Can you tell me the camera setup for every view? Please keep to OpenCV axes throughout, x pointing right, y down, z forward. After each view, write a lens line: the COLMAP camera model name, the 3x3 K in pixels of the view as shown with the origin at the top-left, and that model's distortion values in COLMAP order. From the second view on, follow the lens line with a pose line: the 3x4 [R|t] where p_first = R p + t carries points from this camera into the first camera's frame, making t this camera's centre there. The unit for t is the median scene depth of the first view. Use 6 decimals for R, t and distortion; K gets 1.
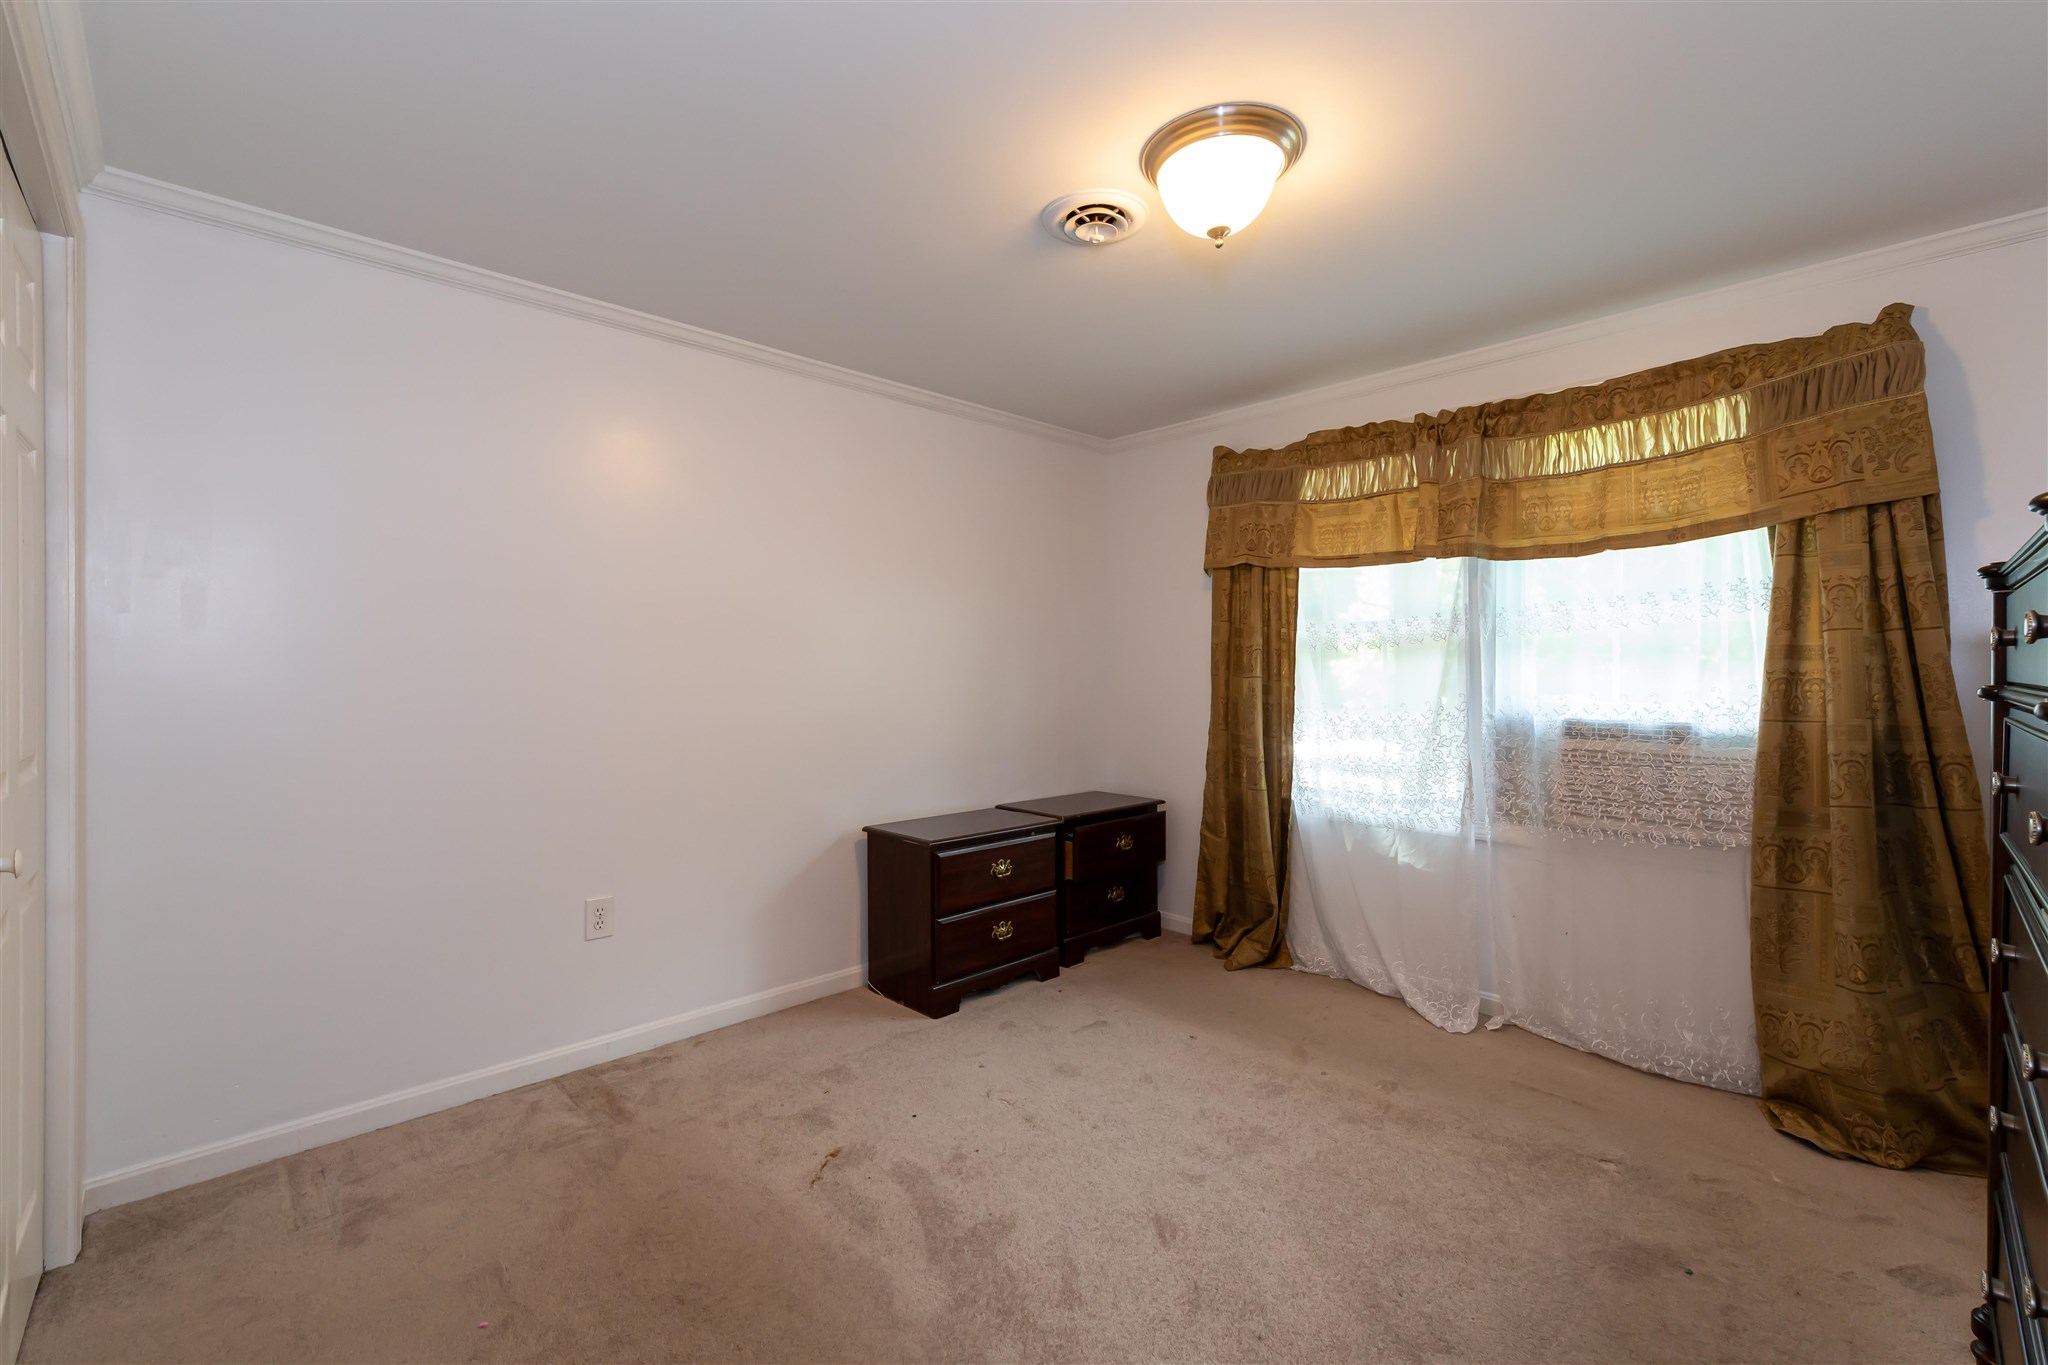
lens RADIAL K [[862.6, 0, 1024.0], [0, 862.6, 682.5], [0, 0, 1]] dist [0.001190, 0.000091]
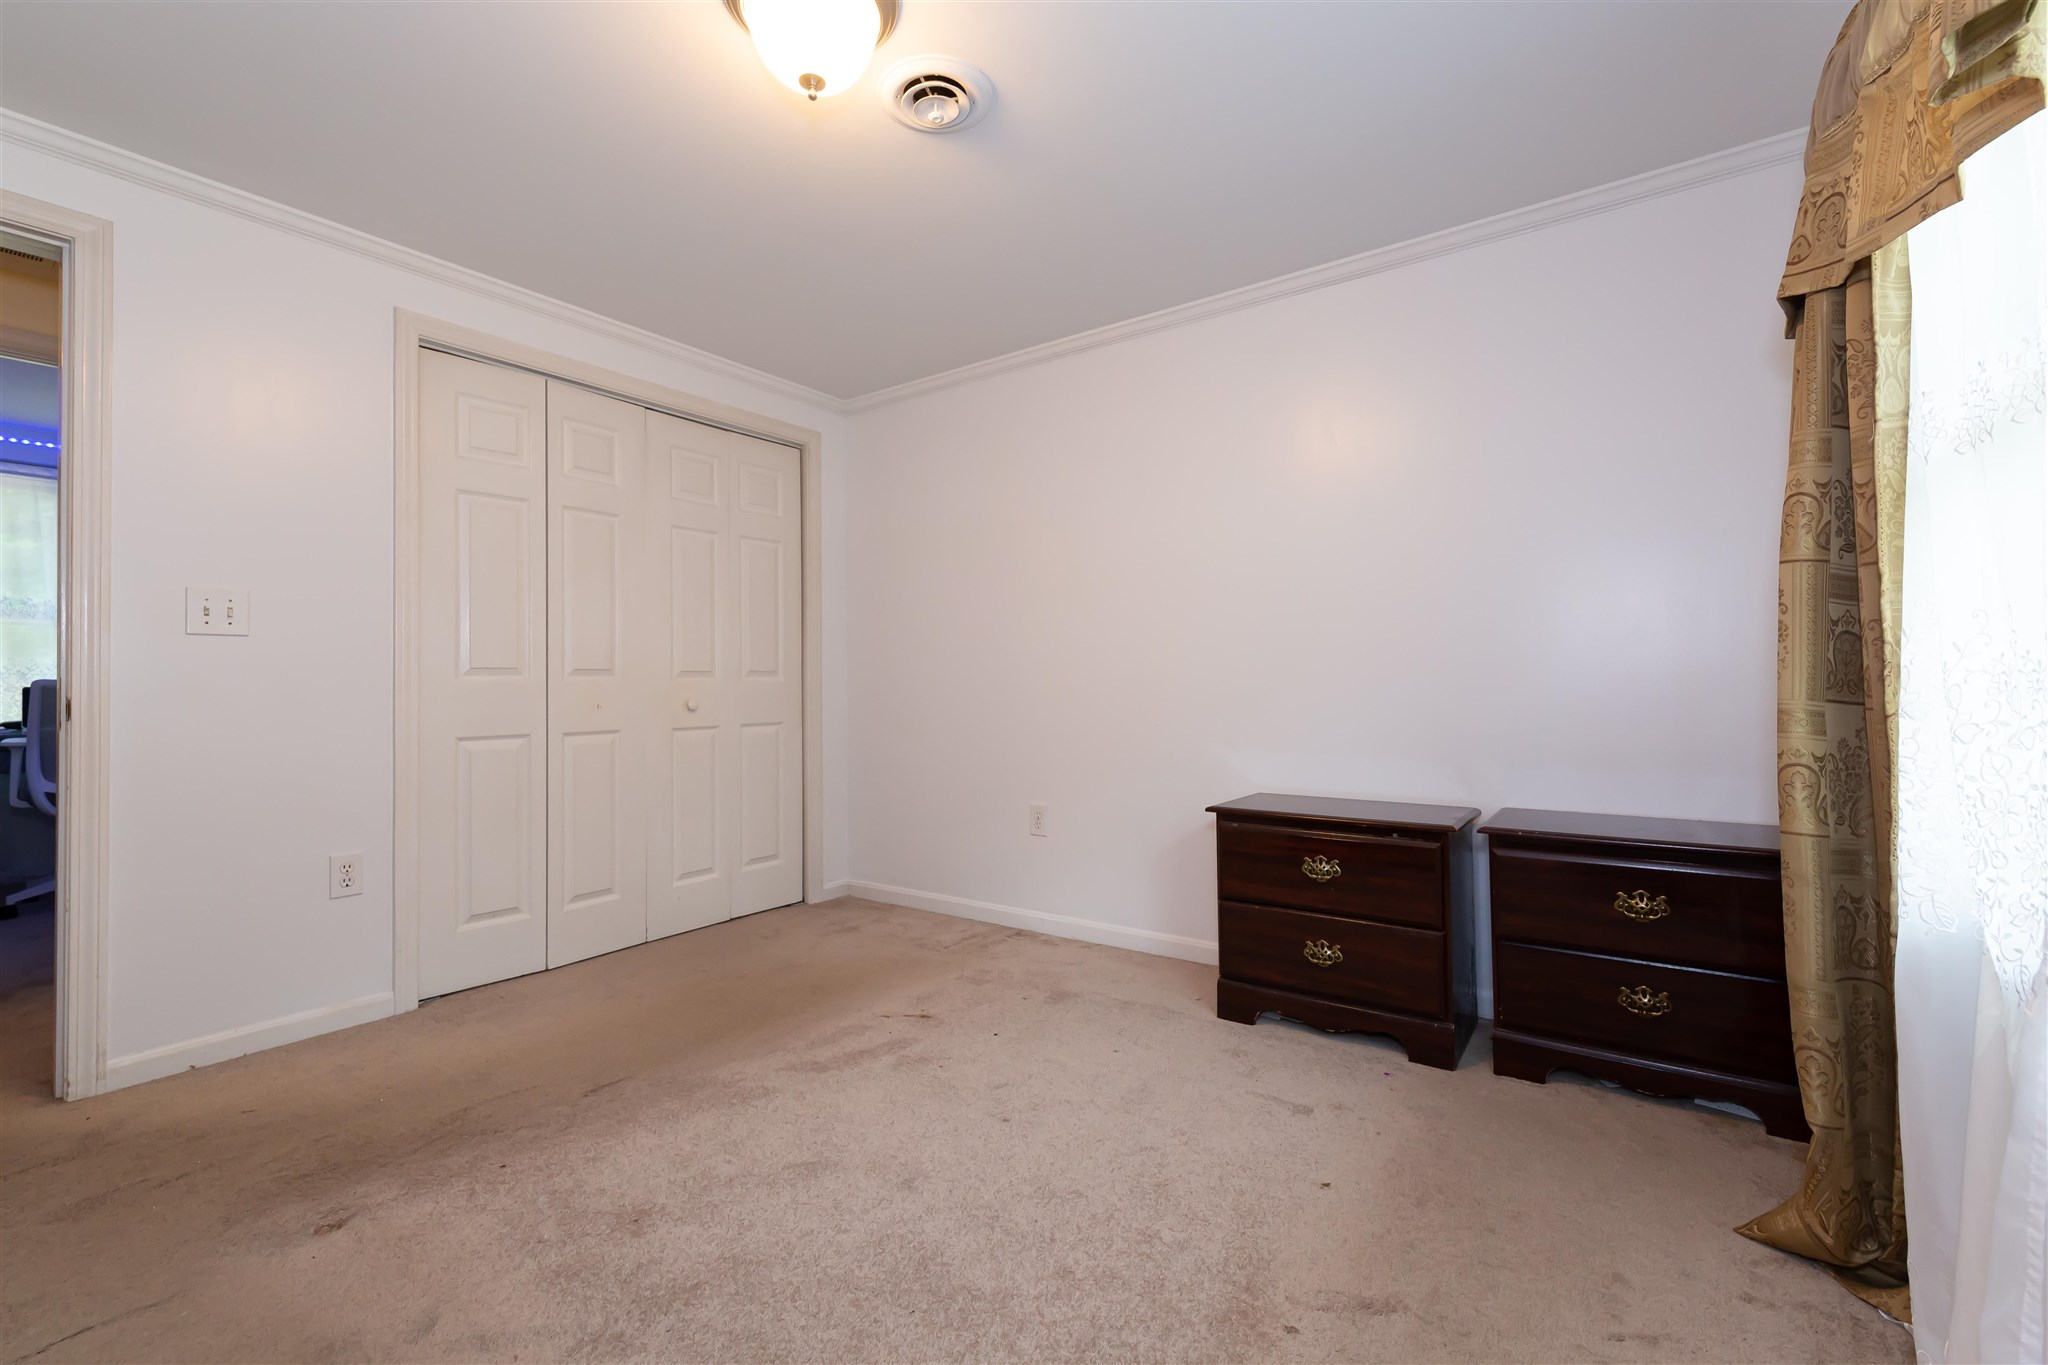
lens RADIAL K [[888.8, 0, 1024.0], [0, 888.8, 682.5], [0, 0, 1]] dist [0.000137, 0.000039]
pose [[0.182556, -0.005973, -0.983177, 0.799790], [-0.004804, 0.999964, -0.006967, 0.074344], [0.983184, 0.005995, 0.182521, 0.717277]]
